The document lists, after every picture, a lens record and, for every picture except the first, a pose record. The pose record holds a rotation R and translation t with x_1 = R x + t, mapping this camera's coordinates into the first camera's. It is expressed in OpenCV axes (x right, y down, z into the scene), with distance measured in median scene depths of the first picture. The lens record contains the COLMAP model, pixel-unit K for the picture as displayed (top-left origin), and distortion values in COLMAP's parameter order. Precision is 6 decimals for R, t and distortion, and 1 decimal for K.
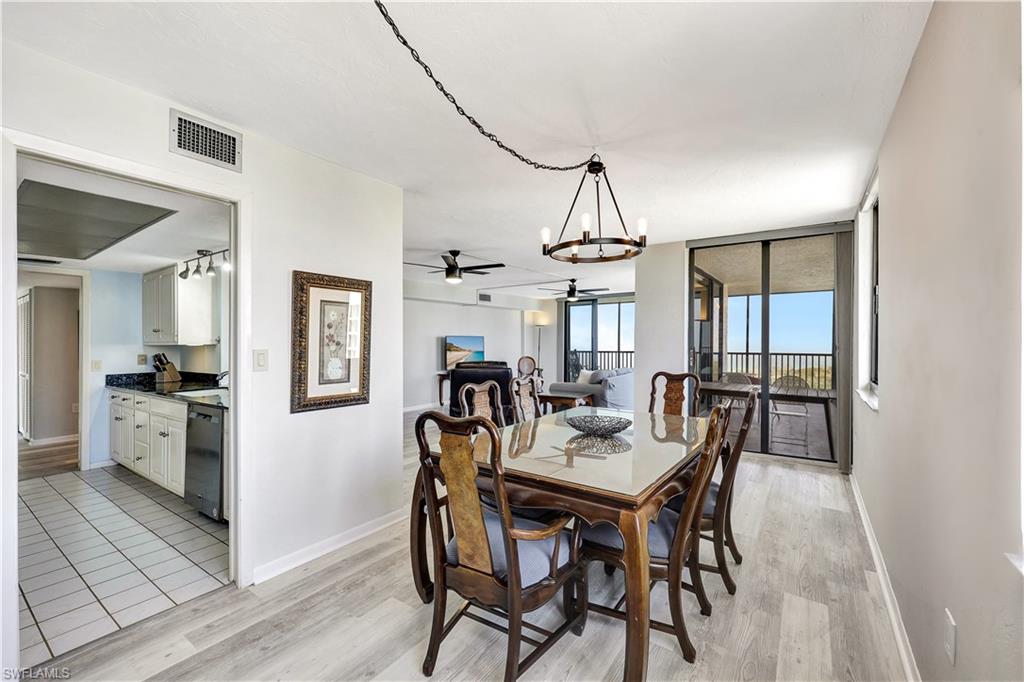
lens RADIAL K [[414.7, 0, 528.4], [0, 414.7, 339.3], [0, 0, 1]] dist [-0.013933, -0.000141]
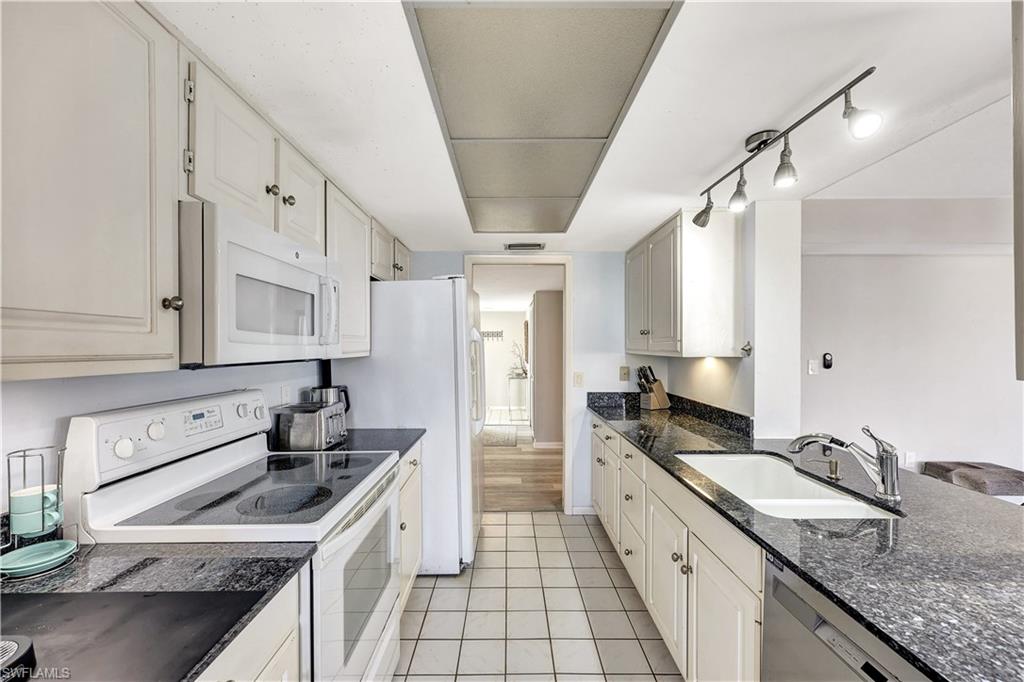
lens RADIAL K [[417.4, 0, 508.8], [0, 417.4, 345.6], [0, 0, 1]] dist [0.011007, -0.000070]
pose [[0.551812, 0.007458, -0.833935, -0.460017], [0.003419, 0.999931, 0.011205, -0.008385], [0.833961, -0.009035, 0.551749, 0.442367]]
